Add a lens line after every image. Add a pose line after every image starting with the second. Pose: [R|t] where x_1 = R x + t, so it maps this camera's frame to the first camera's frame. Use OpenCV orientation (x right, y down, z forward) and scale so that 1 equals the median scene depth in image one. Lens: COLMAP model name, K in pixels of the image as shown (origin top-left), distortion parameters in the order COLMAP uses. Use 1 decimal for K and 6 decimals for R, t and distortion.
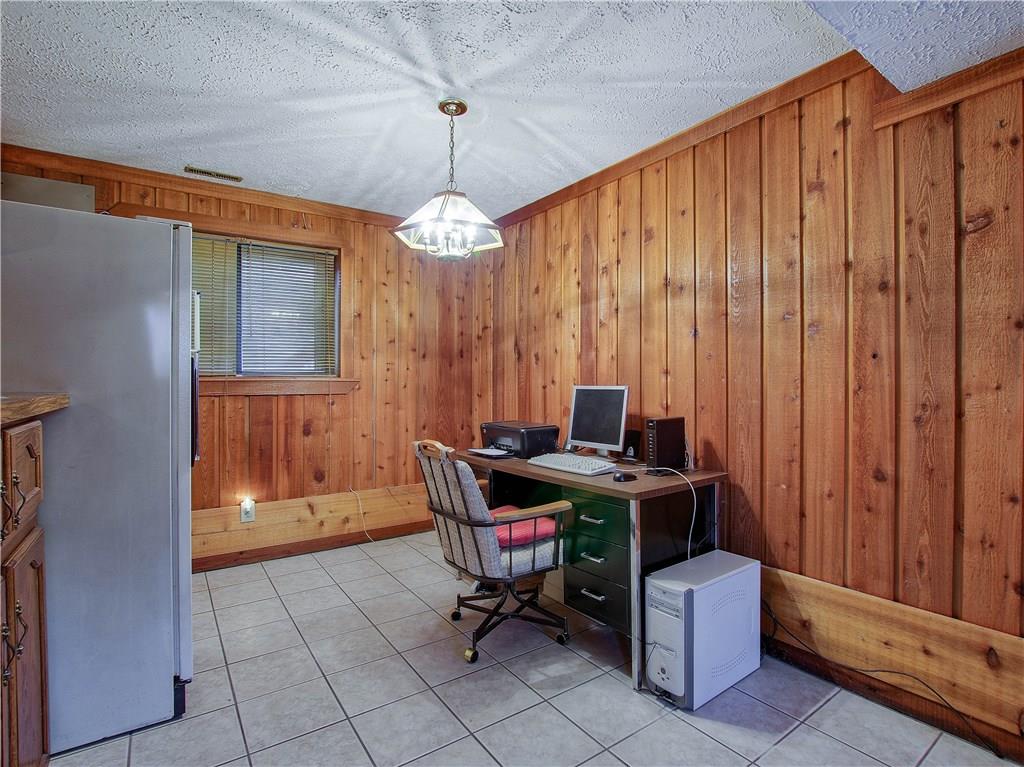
lens RADIAL K [[510.9, 0, 521.7], [0, 510.9, 386.5], [0, 0, 1]] dist [-0.028473, 0.000860]
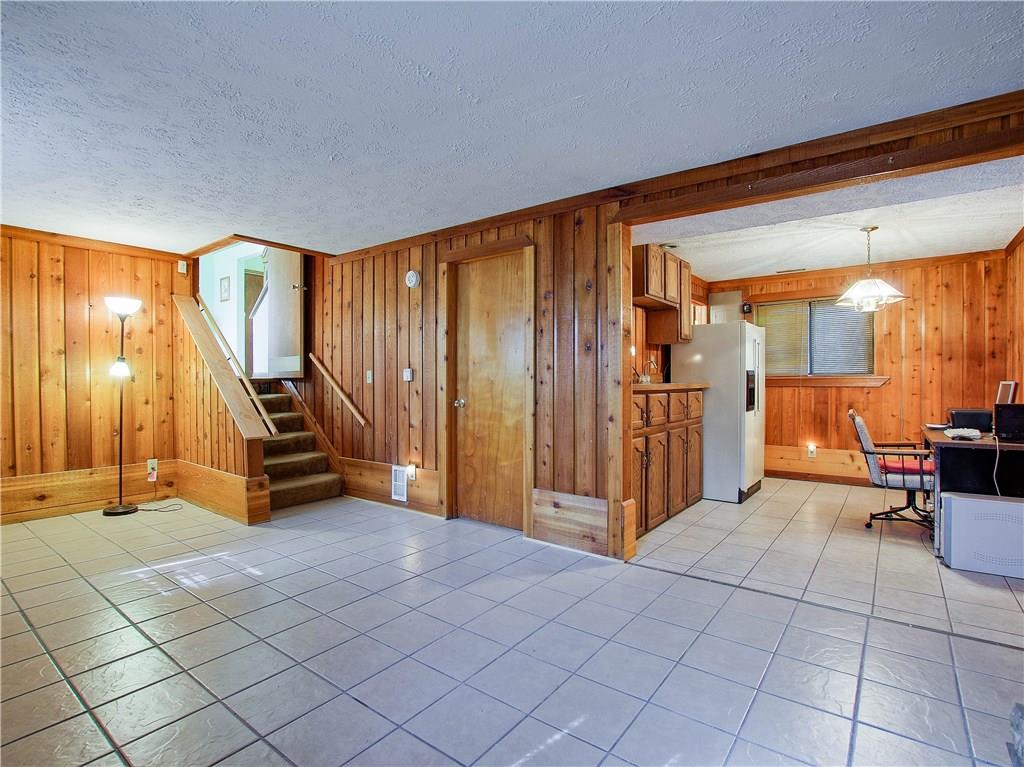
lens RADIAL K [[510.9, 0, 521.7], [0, 510.9, 386.5], [0, 0, 1]] dist [-0.028473, 0.000860]
pose [[0.303519, 0.009802, -0.952775, 0.767517], [-0.007515, 0.999941, 0.007893, 0.009829], [0.952796, 0.004765, 0.303574, -0.470417]]
